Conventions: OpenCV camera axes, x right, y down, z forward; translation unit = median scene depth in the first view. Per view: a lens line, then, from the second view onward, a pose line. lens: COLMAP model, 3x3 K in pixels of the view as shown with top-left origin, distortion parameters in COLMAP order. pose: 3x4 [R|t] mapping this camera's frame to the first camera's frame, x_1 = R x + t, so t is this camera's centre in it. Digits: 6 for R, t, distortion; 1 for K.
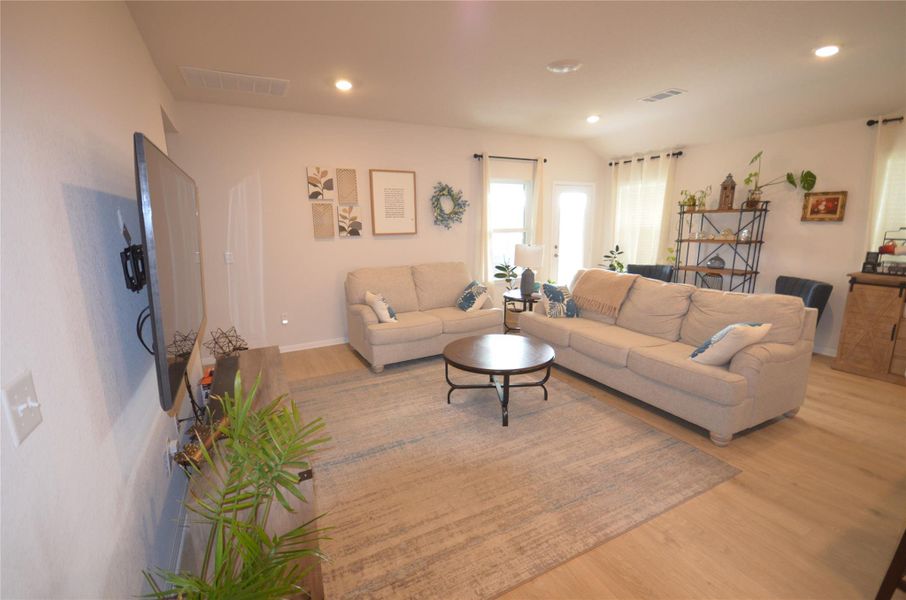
lens RADIAL K [[396.4, 0, 452.5], [0, 396.4, 301.5], [0, 0, 1]] dist [0.014427, -0.013934]
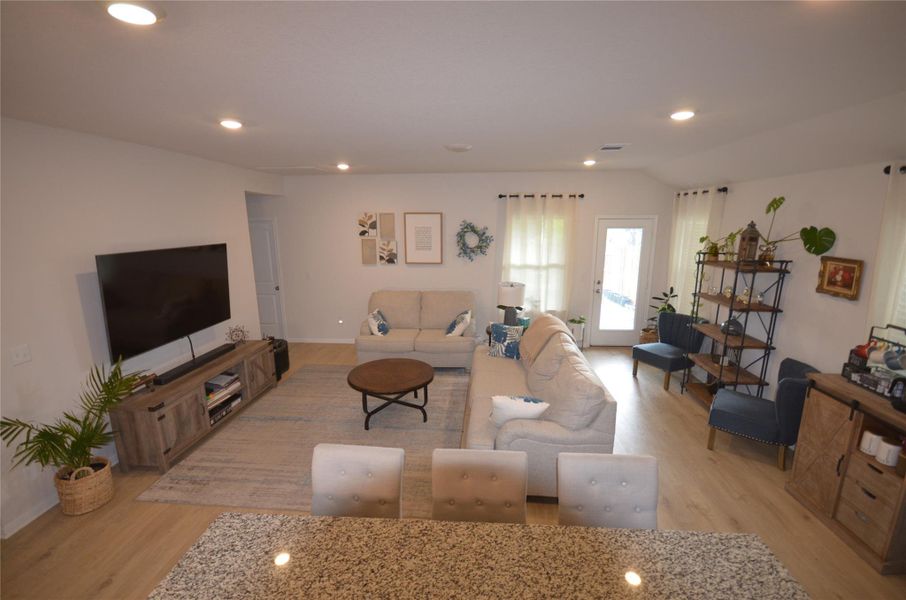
lens RADIAL K [[396.4, 0, 460.4], [0, 396.4, 302.5], [0, 0, 1]] dist [0.014427, -0.013934]
pose [[0.852680, 0.123213, -0.507697, 0.622654], [-0.115756, 0.992194, 0.046383, -0.126249], [0.509449, 0.019219, 0.860286, 0.004567]]
